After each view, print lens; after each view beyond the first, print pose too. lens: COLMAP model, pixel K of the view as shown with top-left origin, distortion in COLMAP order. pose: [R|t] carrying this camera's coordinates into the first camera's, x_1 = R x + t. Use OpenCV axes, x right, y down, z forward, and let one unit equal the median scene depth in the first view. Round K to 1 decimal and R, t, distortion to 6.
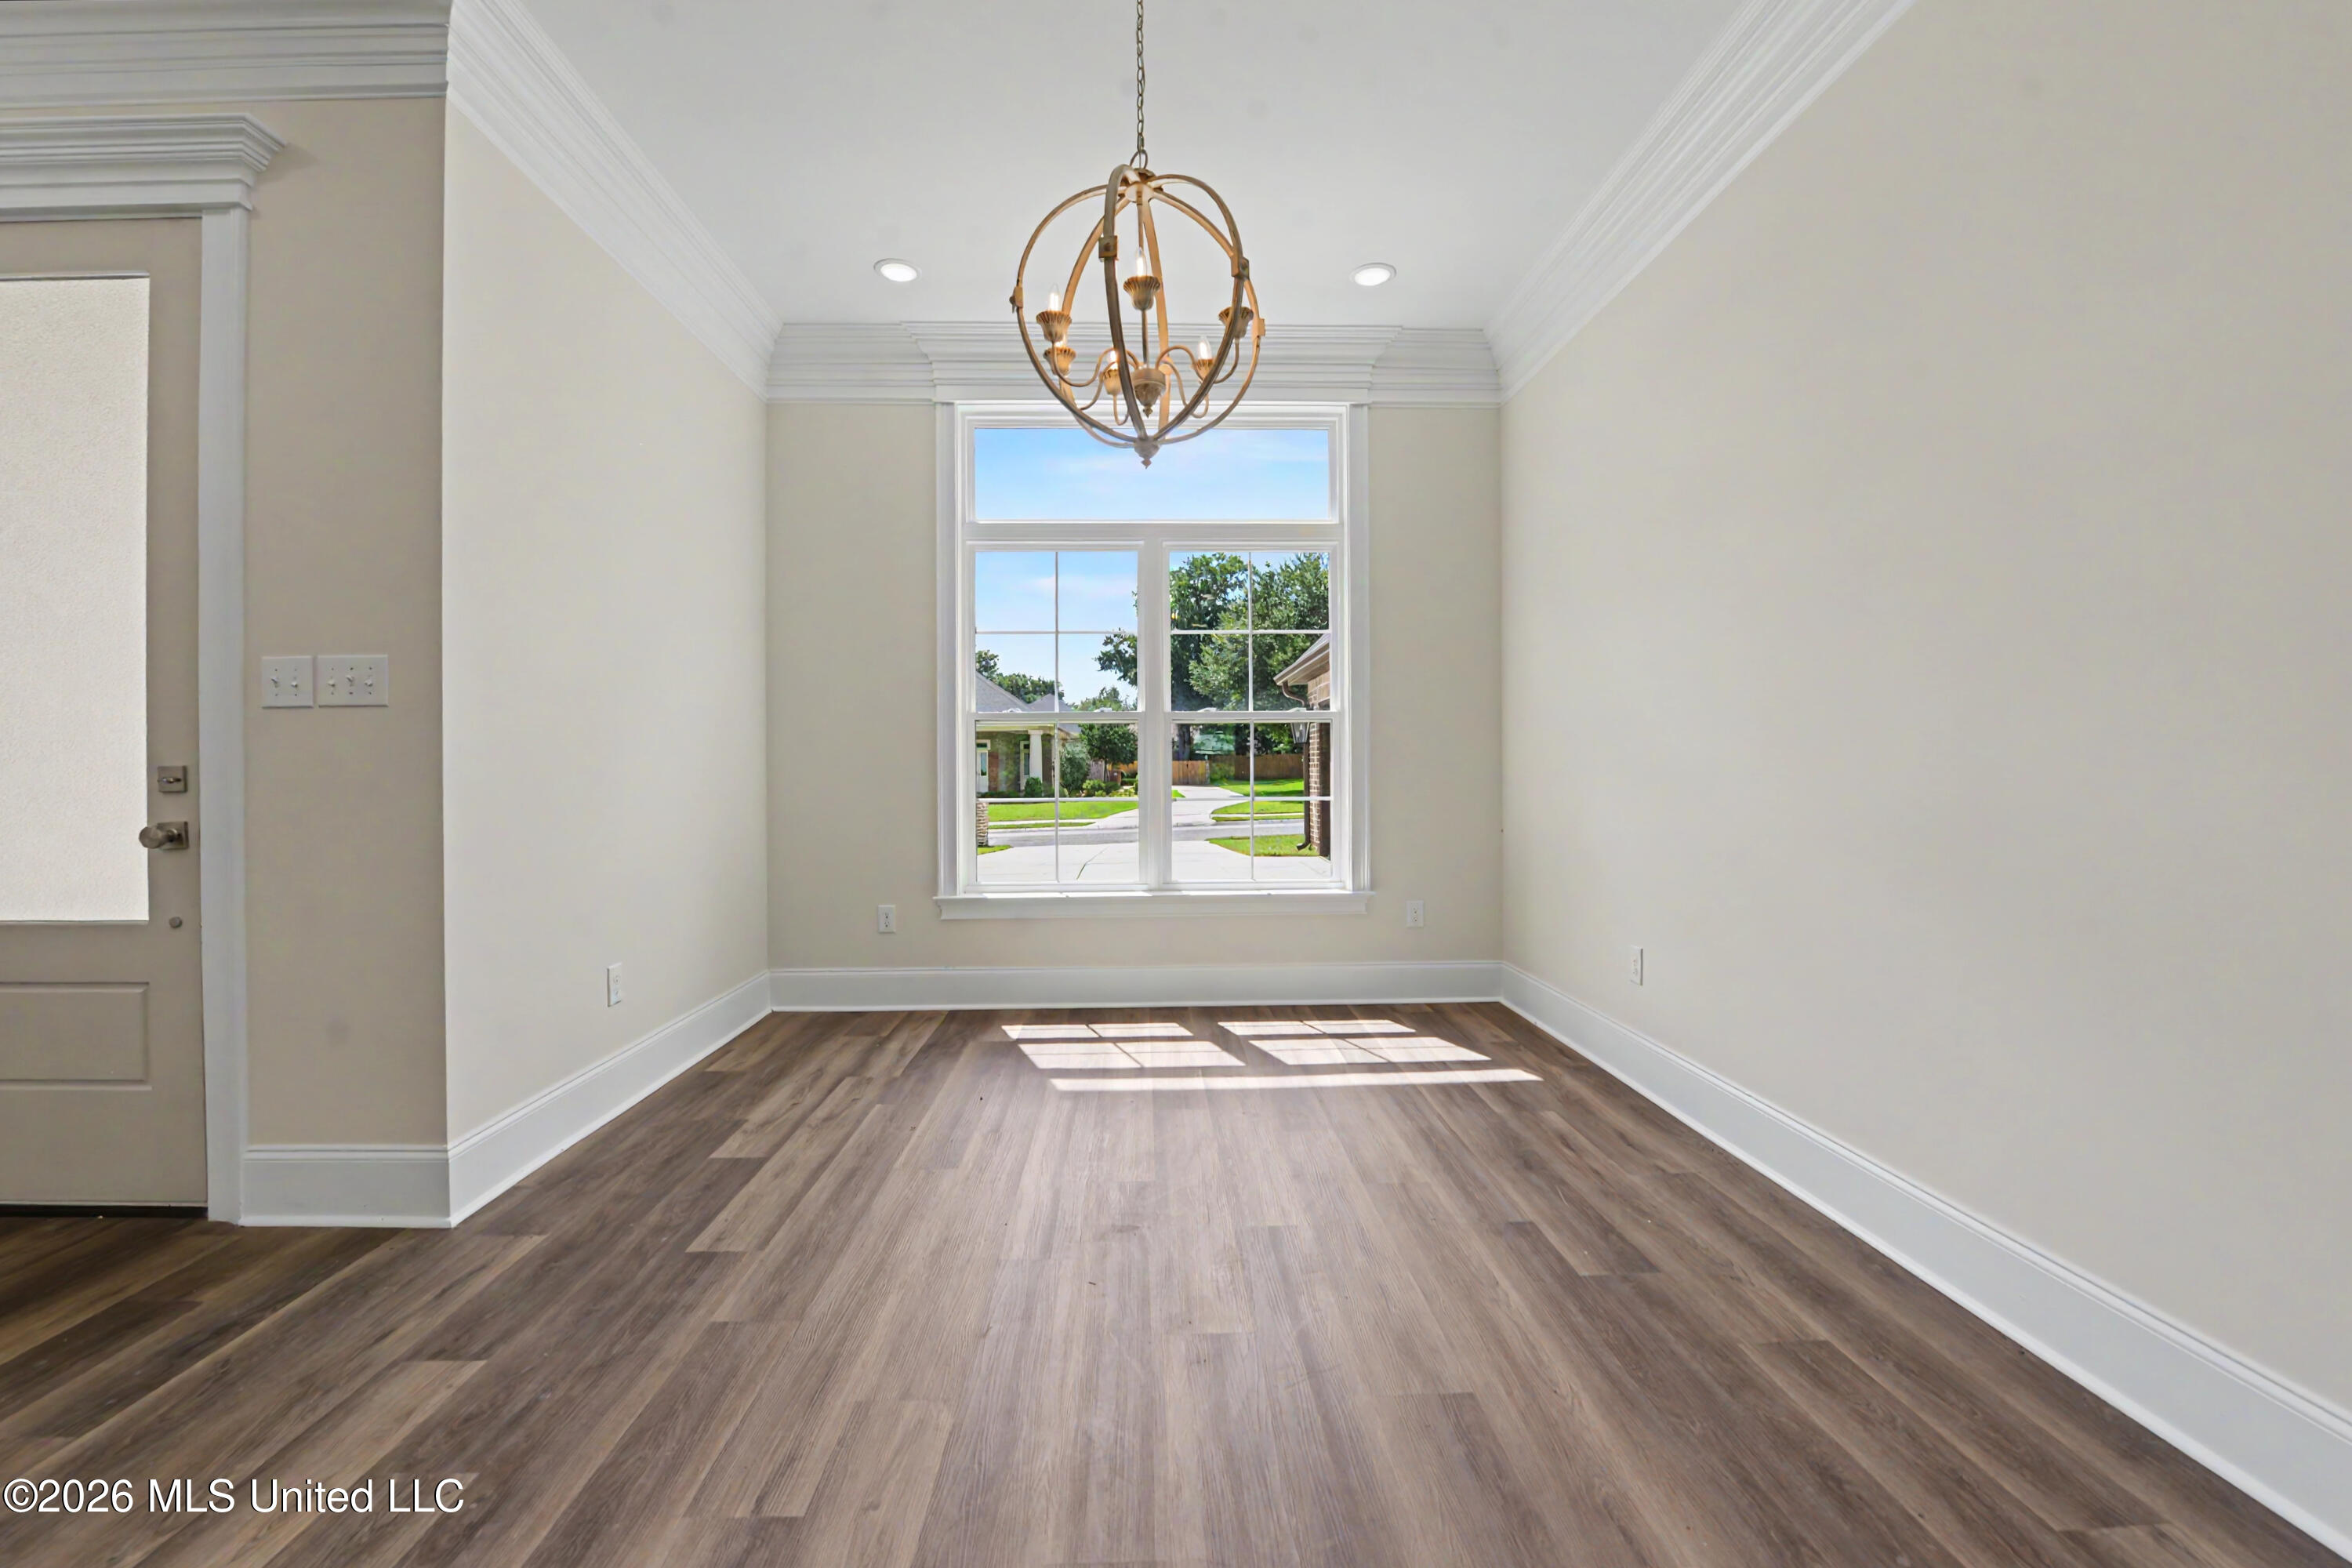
lens RADIAL K [[960.2, 0, 1168.7], [0, 960.2, 768.5], [0, 0, 1]] dist [-0.014327, -0.000049]
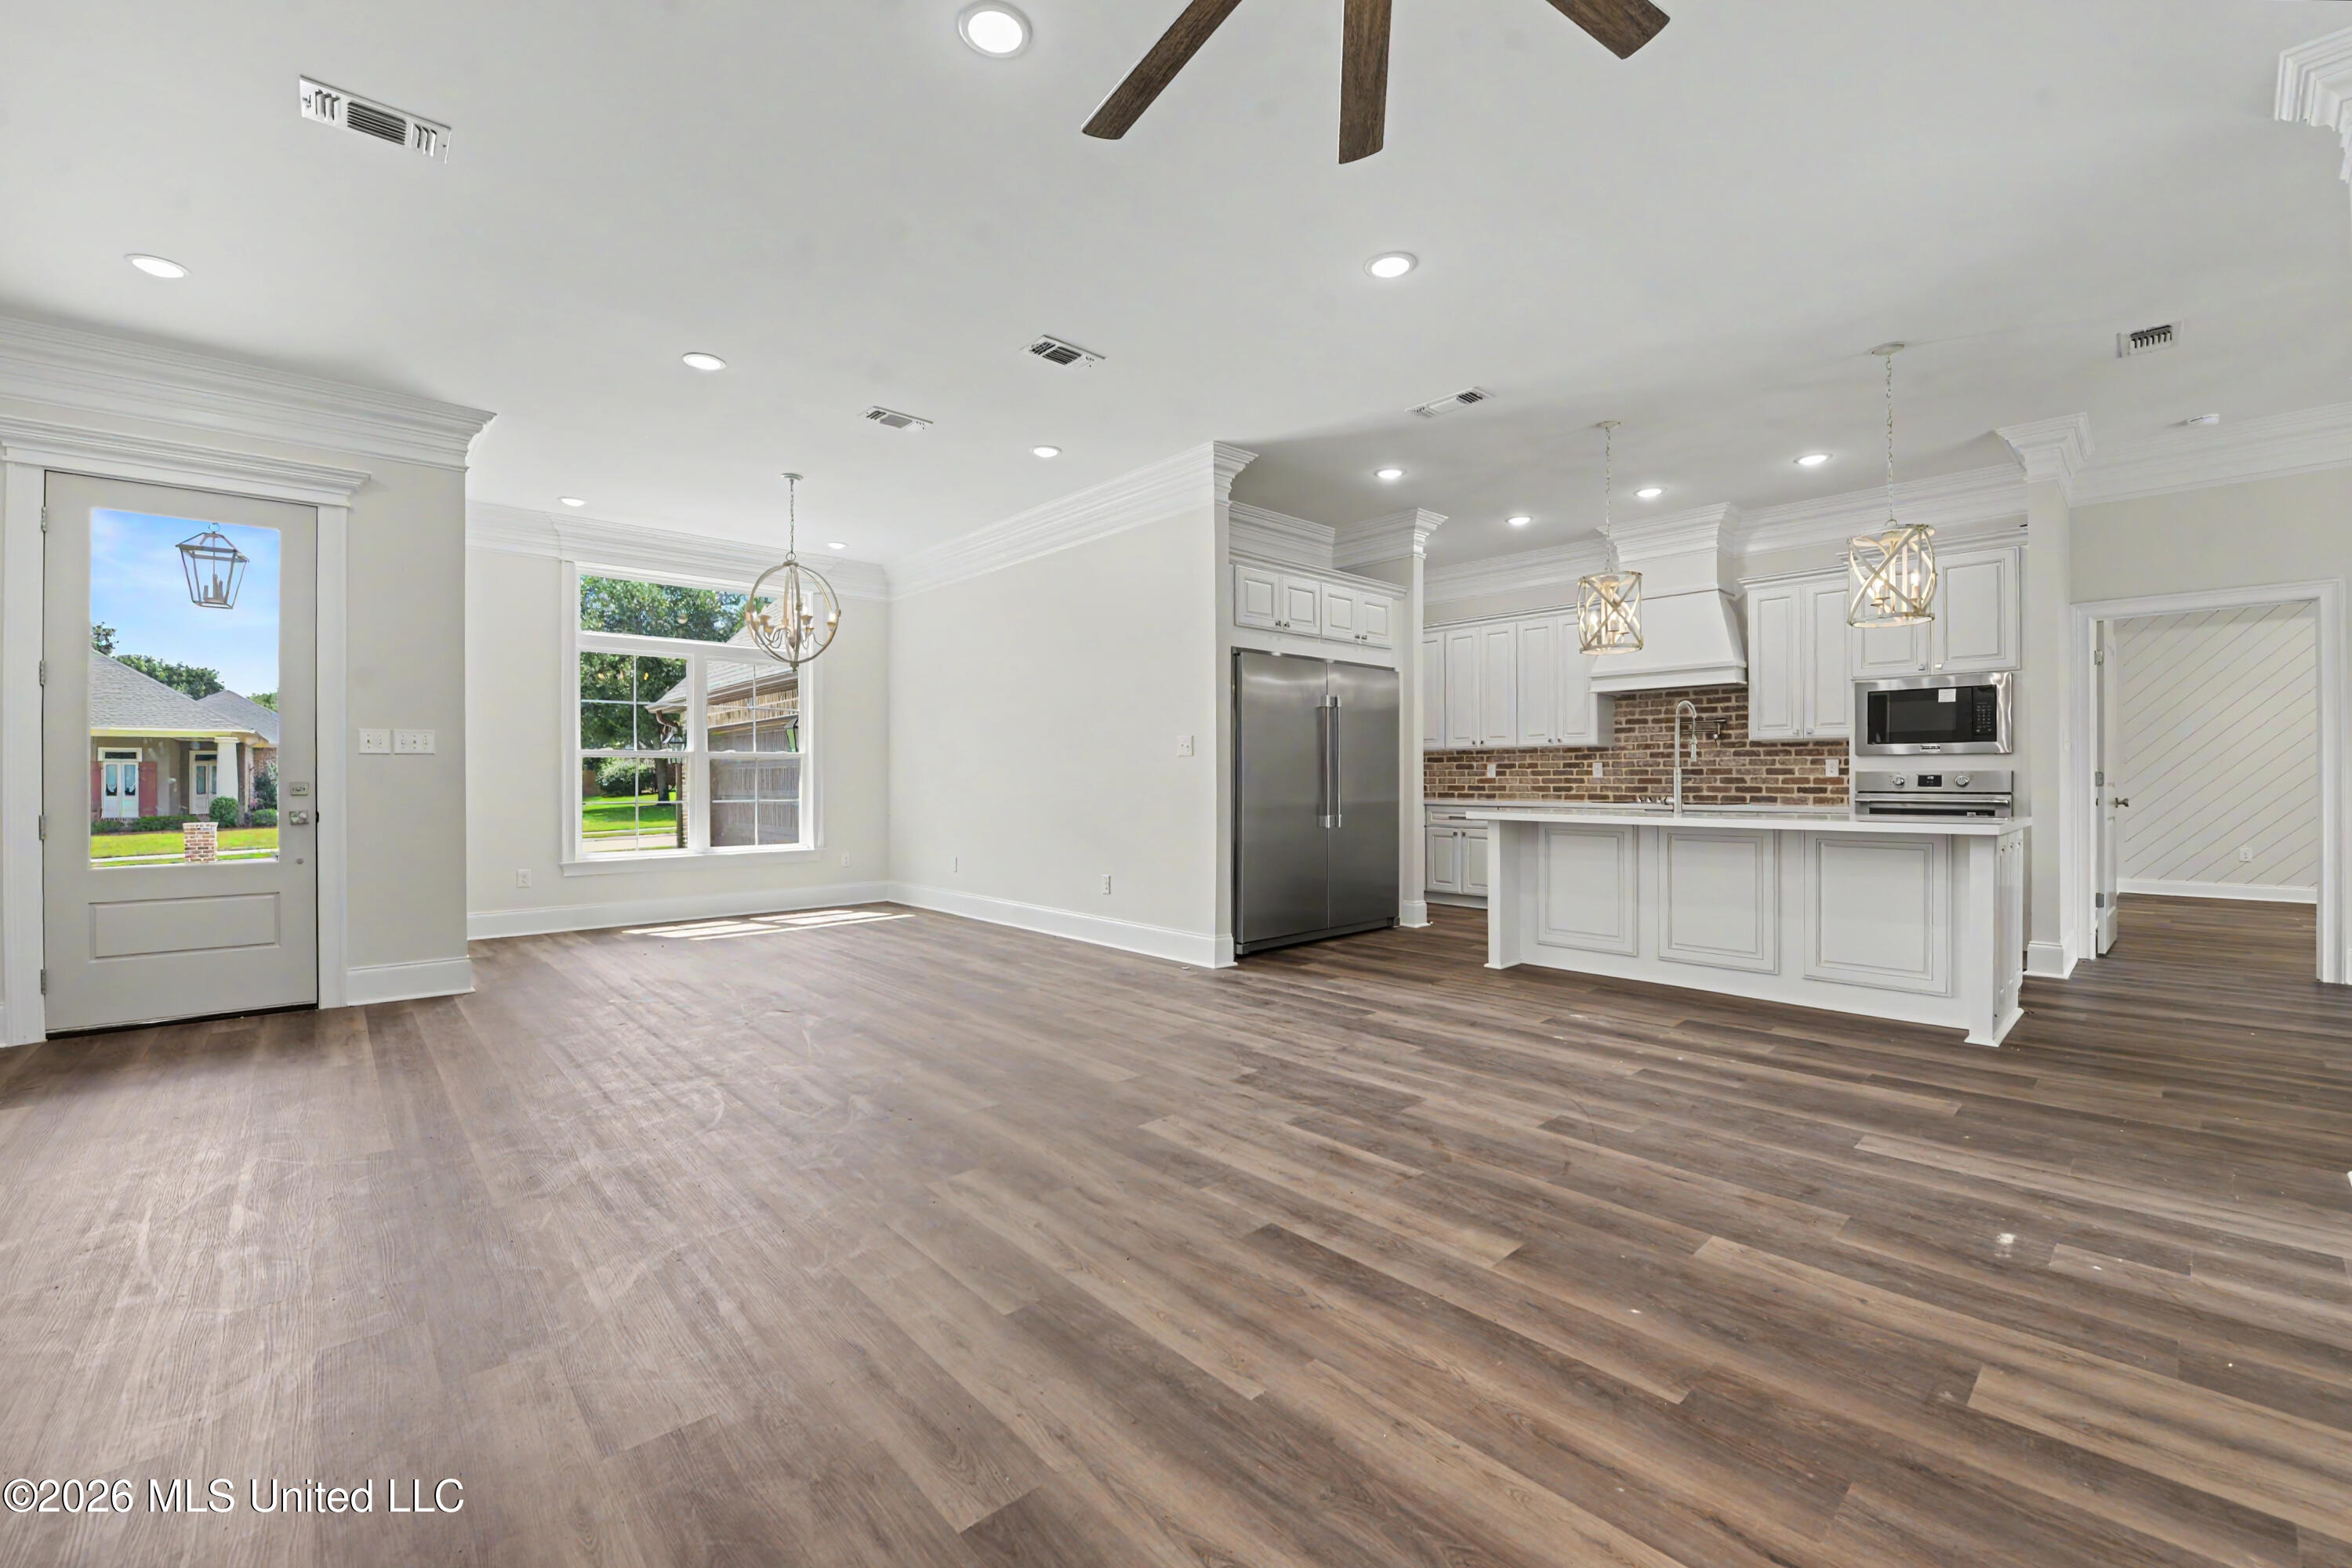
lens RADIAL K [[960.2, 0, 1168.7], [0, 960.2, 768.5], [0, 0, 1]] dist [-0.014327, -0.000049]
pose [[0.763323, 0.010530, 0.645931, -0.495023], [0.001345, 0.999839, -0.017888, 0.003450], [-0.646016, 0.014523, 0.763186, -0.895025]]
